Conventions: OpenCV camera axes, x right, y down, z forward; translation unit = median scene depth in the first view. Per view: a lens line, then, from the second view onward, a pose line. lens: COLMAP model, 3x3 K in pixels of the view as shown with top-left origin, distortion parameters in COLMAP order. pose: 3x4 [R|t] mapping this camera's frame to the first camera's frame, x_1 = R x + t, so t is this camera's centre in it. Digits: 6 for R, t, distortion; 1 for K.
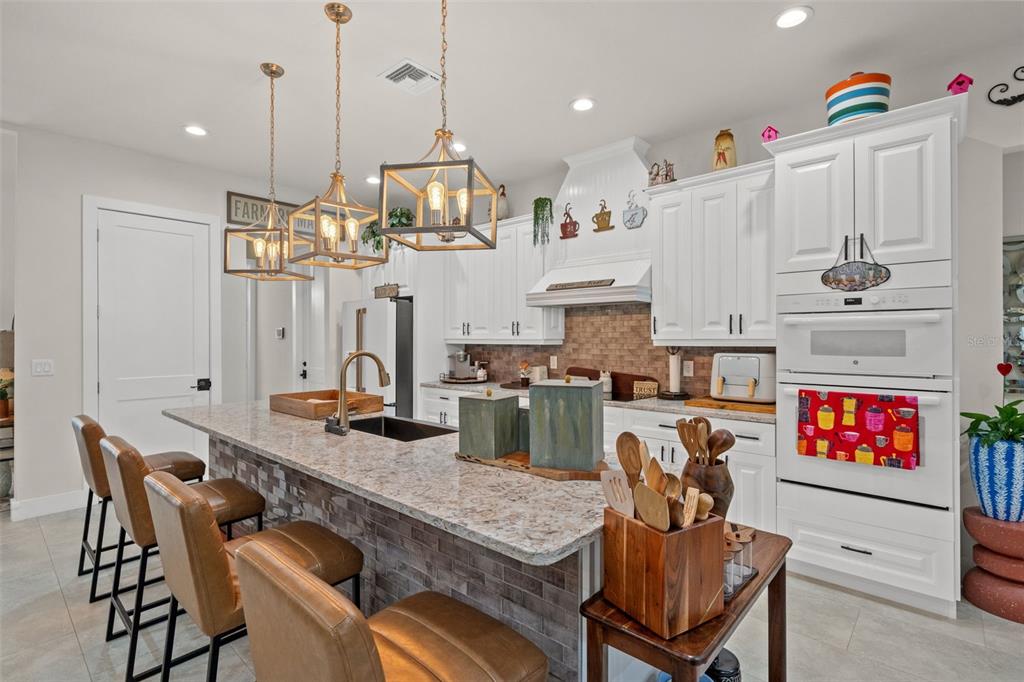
lens RADIAL K [[483.5, 0, 506.0], [0, 483.5, 338.8], [0, 0, 1]] dist [-0.000258, -0.000274]
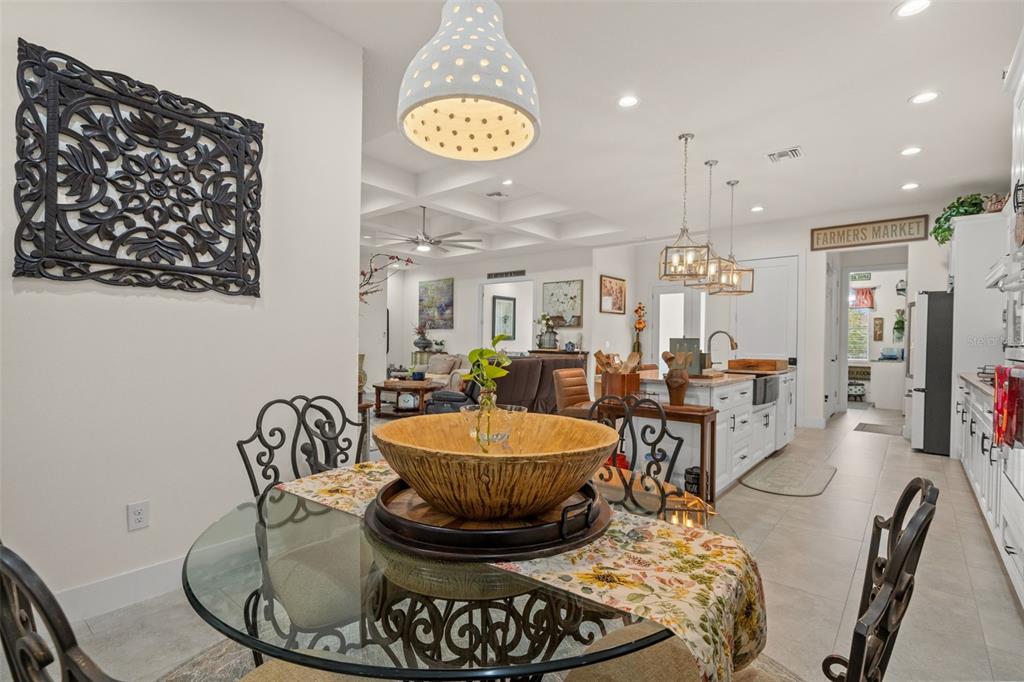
lens RADIAL K [[482.4, 0, 507.6], [0, 482.4, 346.8], [0, 0, 1]] dist [0.002017, 0.000018]
pose [[0.040872, 0.011569, -0.999097, 1.043643], [-0.013597, 0.999847, 0.011022, 0.053006], [0.999072, 0.013134, 0.041023, 0.048426]]
